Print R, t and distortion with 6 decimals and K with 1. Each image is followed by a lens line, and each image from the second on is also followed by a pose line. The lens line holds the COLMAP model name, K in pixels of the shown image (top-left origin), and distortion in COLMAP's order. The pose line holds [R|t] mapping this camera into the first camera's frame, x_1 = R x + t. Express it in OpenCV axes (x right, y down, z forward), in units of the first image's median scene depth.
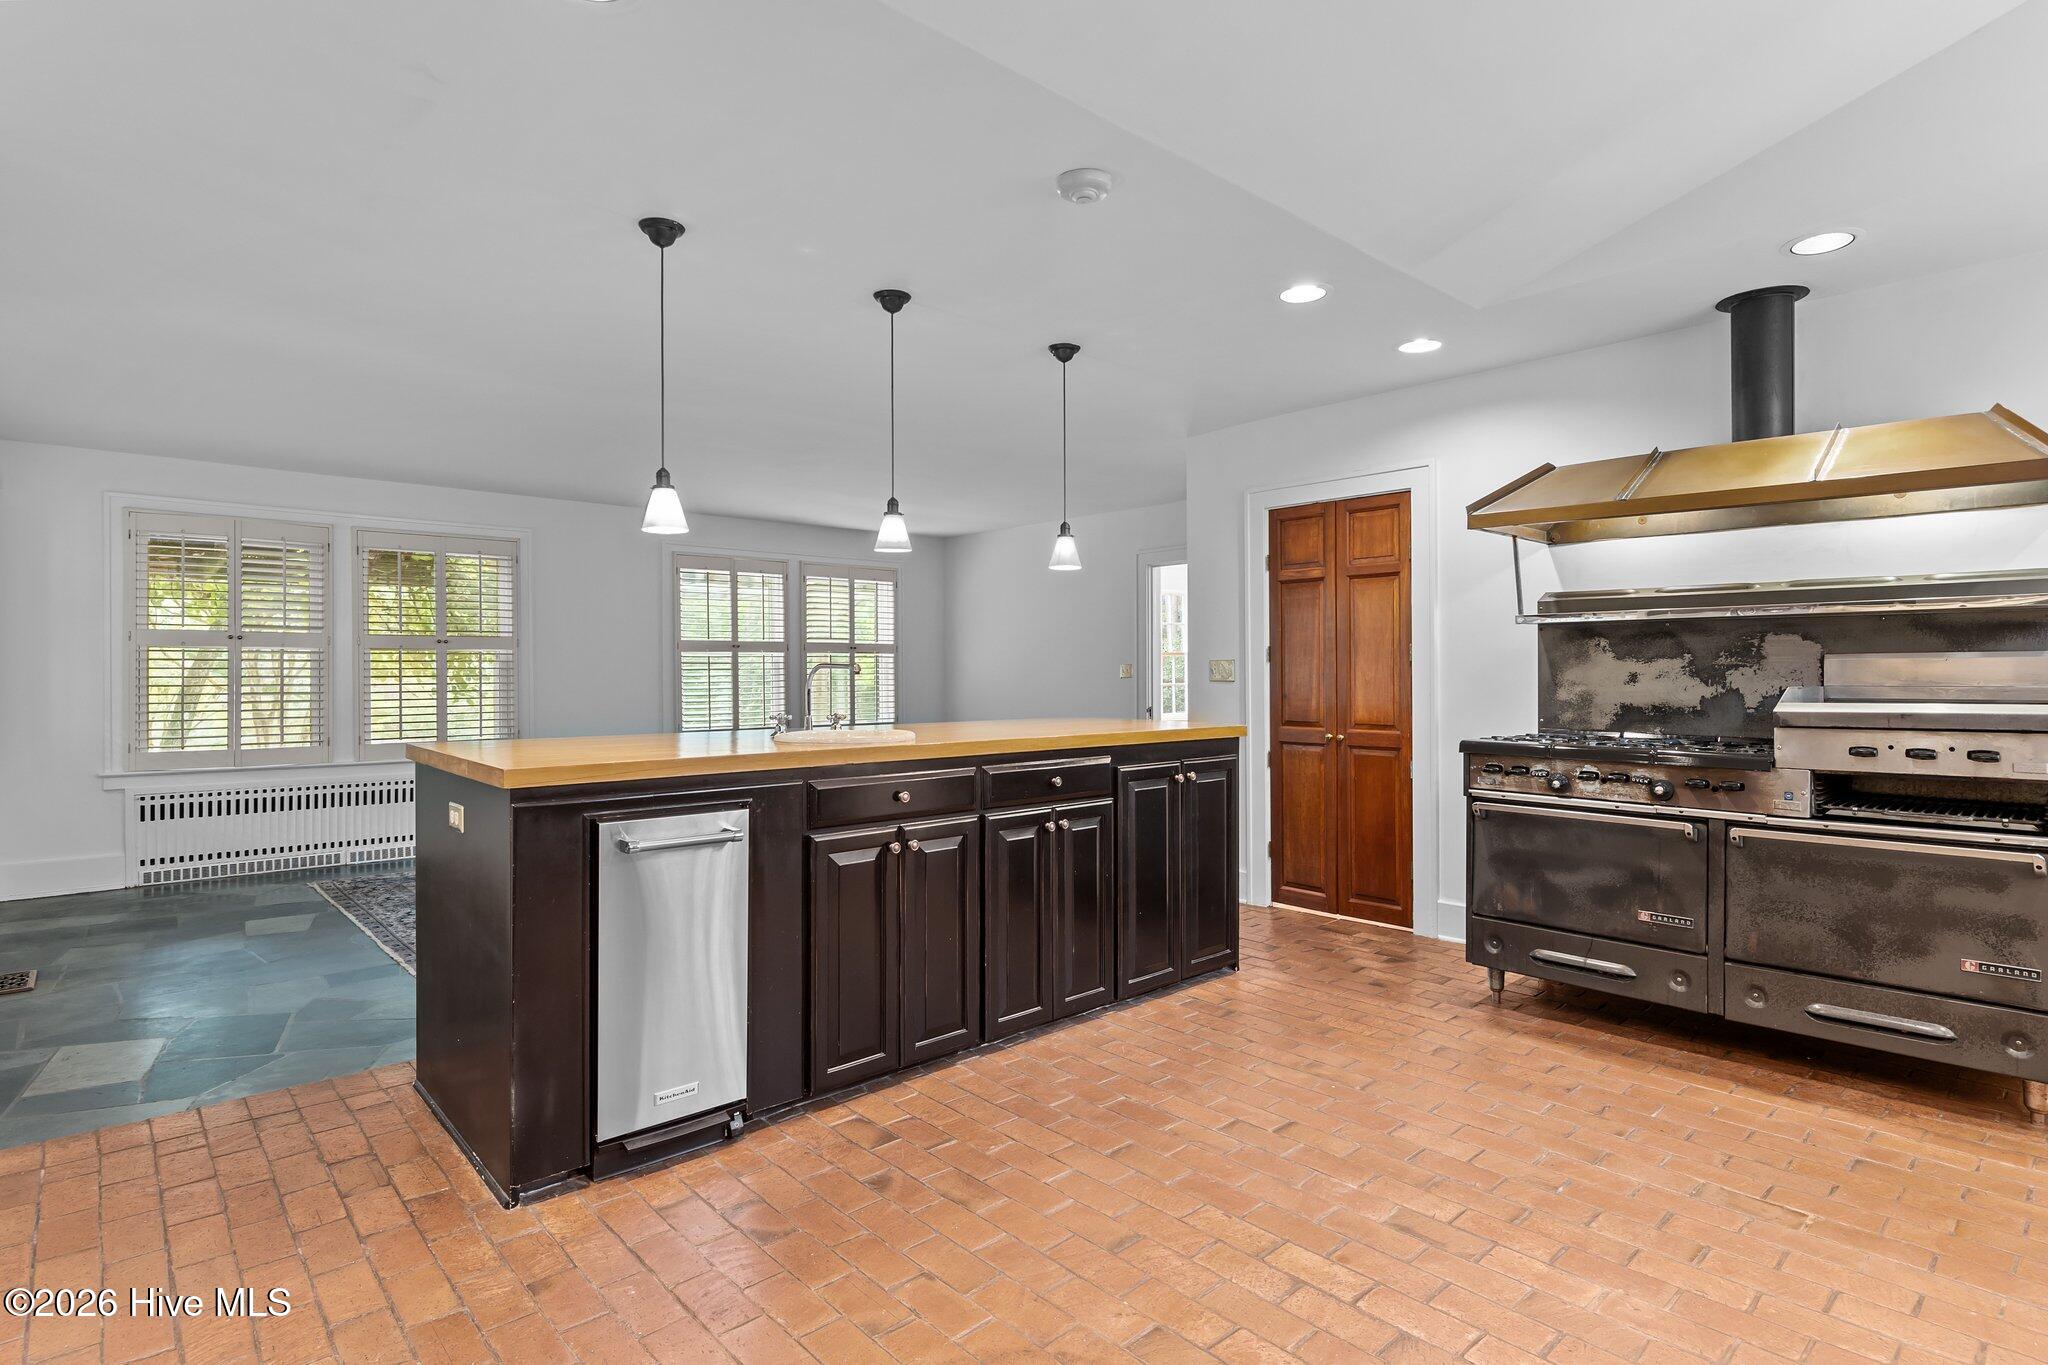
lens RADIAL K [[1056.7, 0, 1015.4], [0, 1056.7, 678.8], [0, 0, 1]] dist [0.005869, 0.000076]
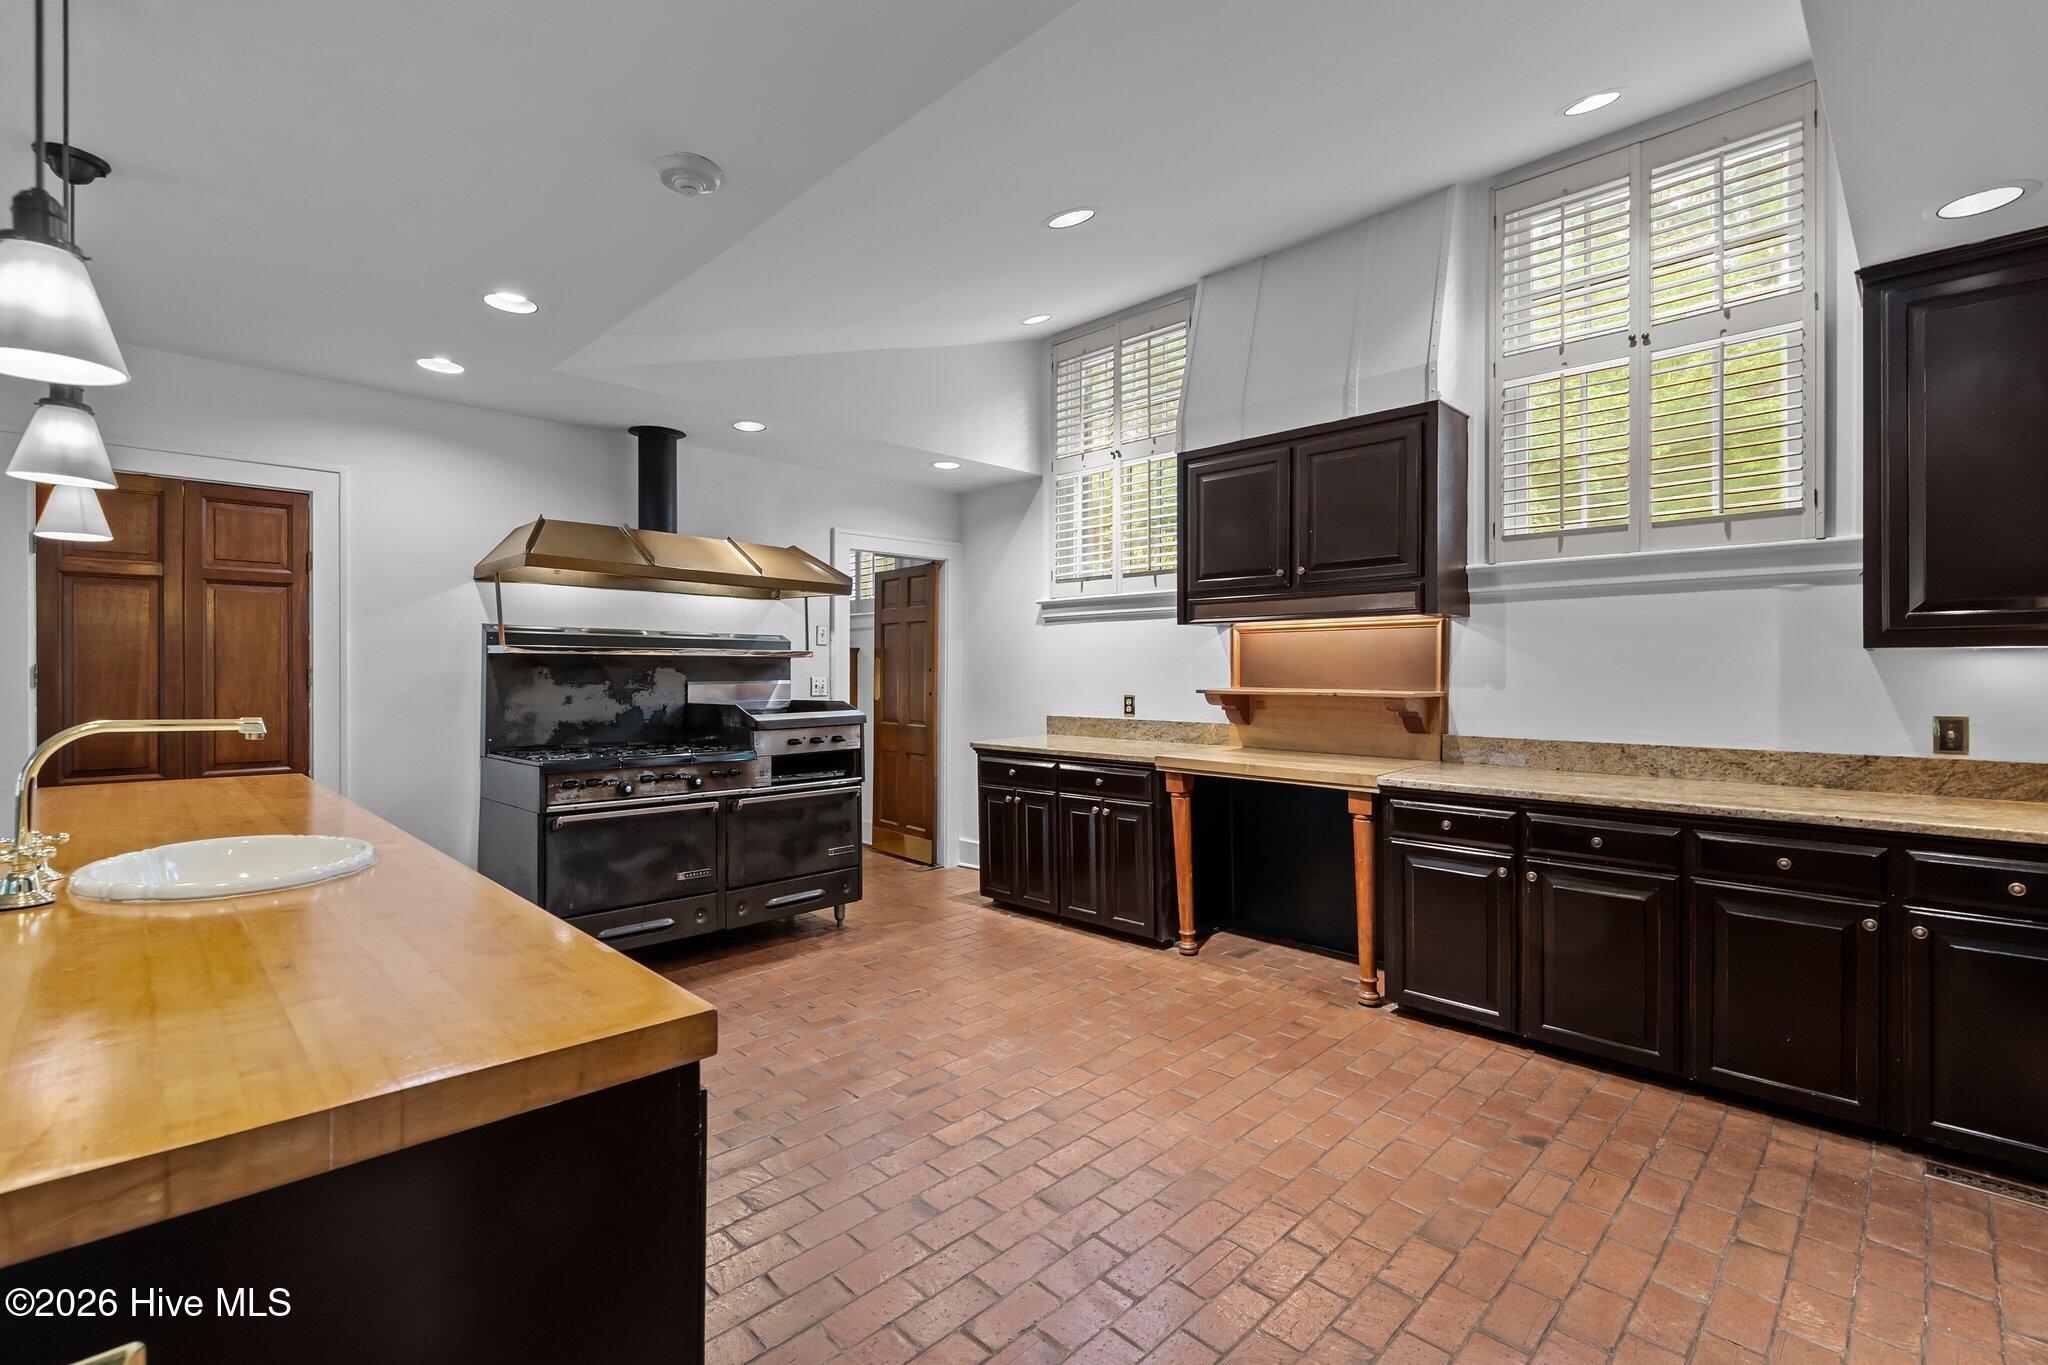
lens RADIAL K [[925.2, 0, 1009.9], [0, 925.2, 664.6], [0, 0, 1]] dist [-0.002912, -0.000302]
pose [[-0.064328, 0.011468, 0.997863, -0.607113], [0.004517, 0.999927, -0.011200, -0.032058], [-0.997919, 0.003787, -0.064375, 0.641090]]
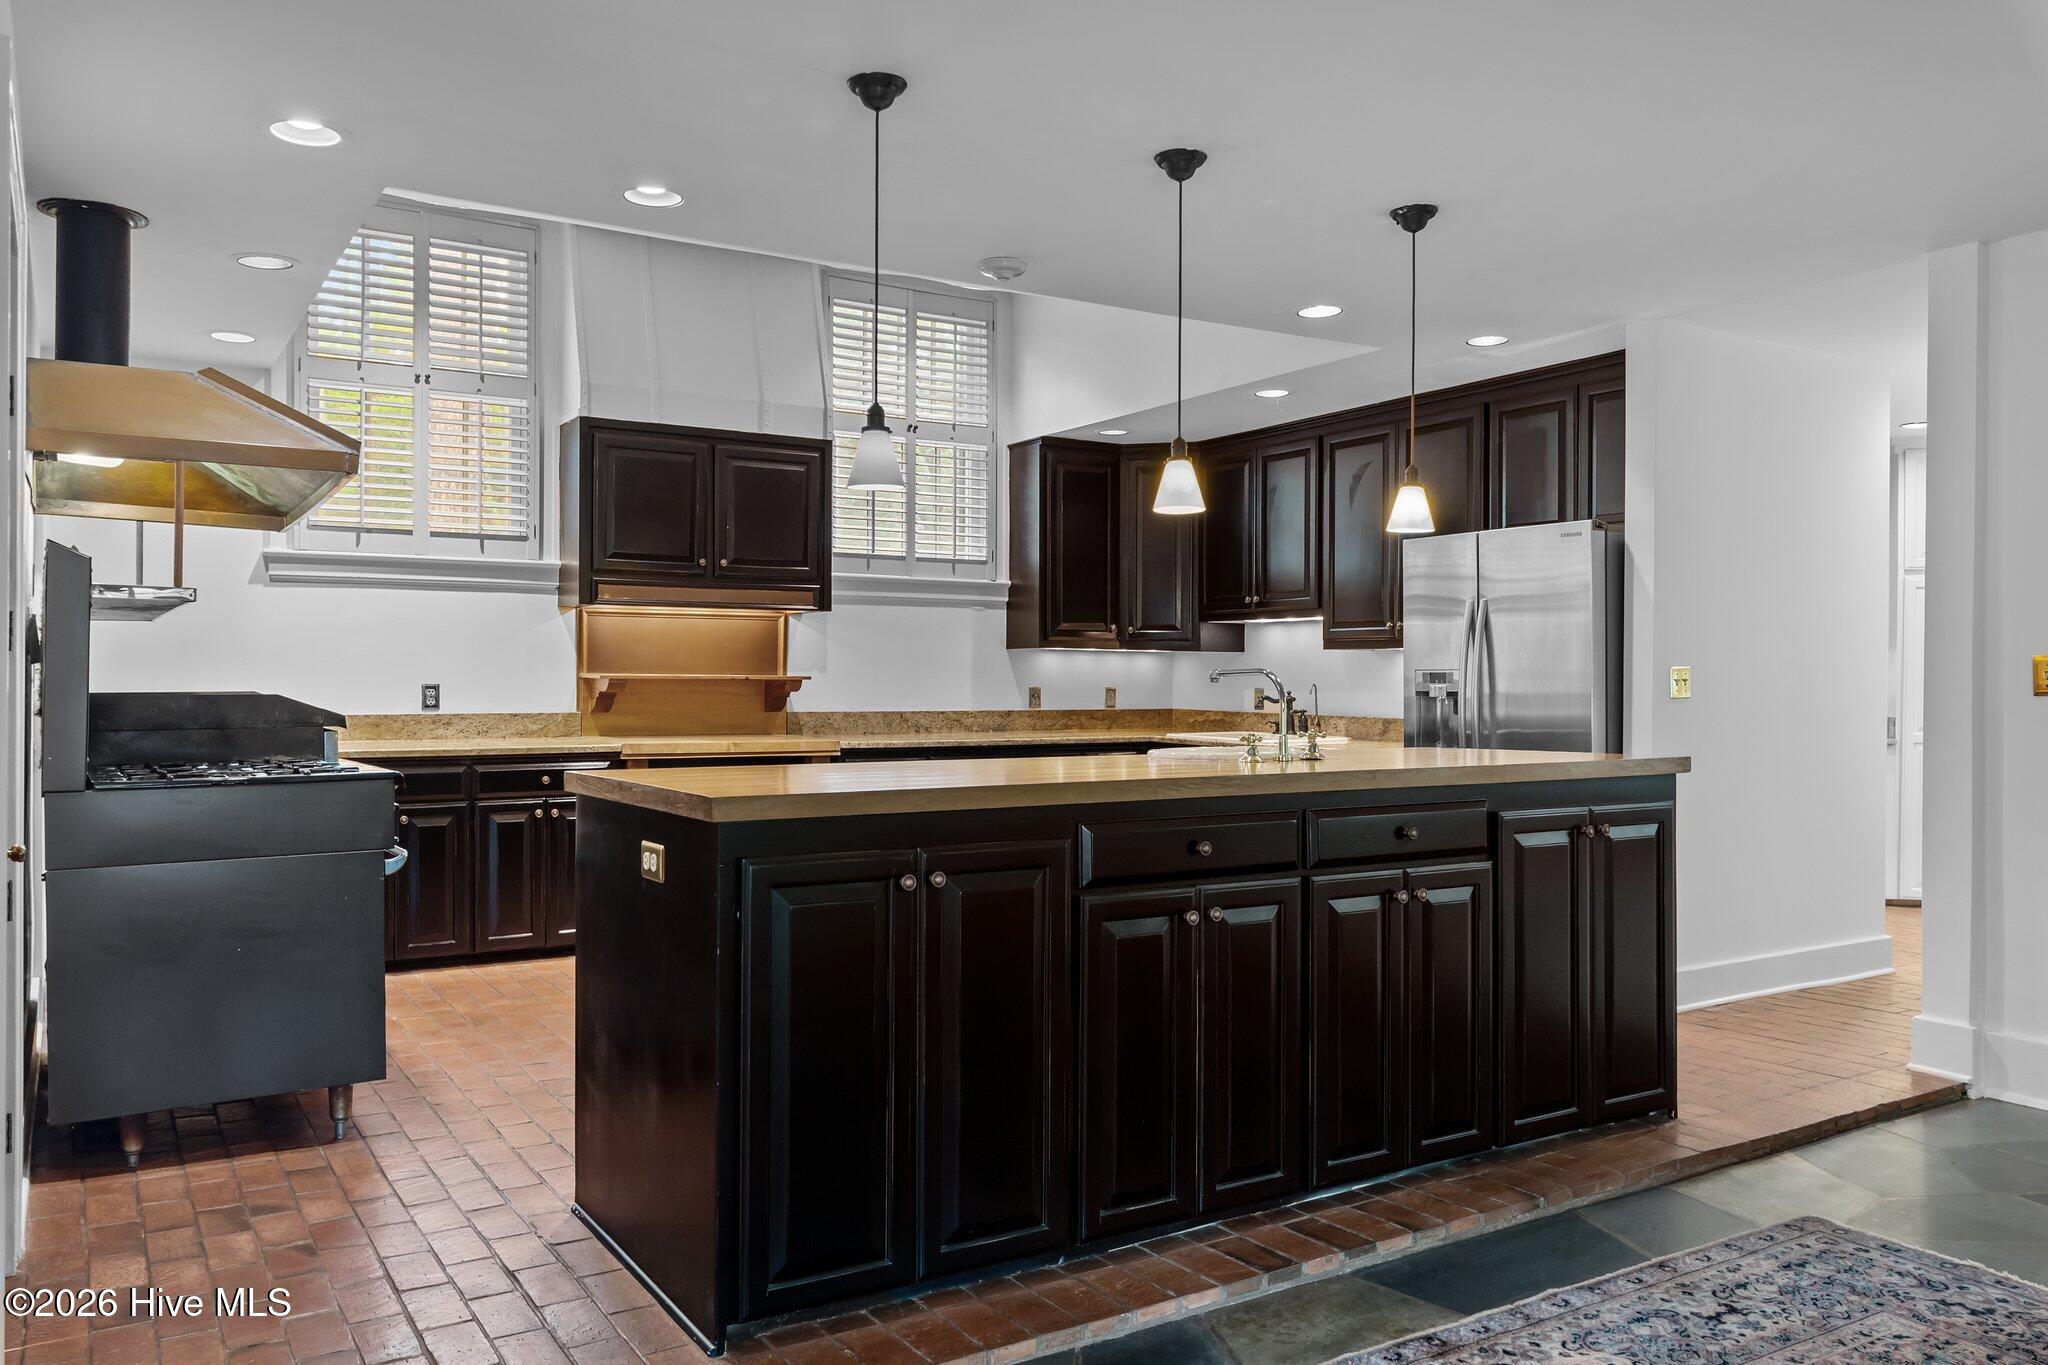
lens RADIAL K [[1471.8, 0, 1018.1], [0, 1471.8, 684.1], [0, 0, 1]] dist [0.005410, 0.001436]
pose [[-0.989350, 0.003159, 0.145520, -0.152643], [0.003557, 0.999991, 0.002476, -0.000726], [-0.145511, 0.002967, -0.989352, 2.123171]]
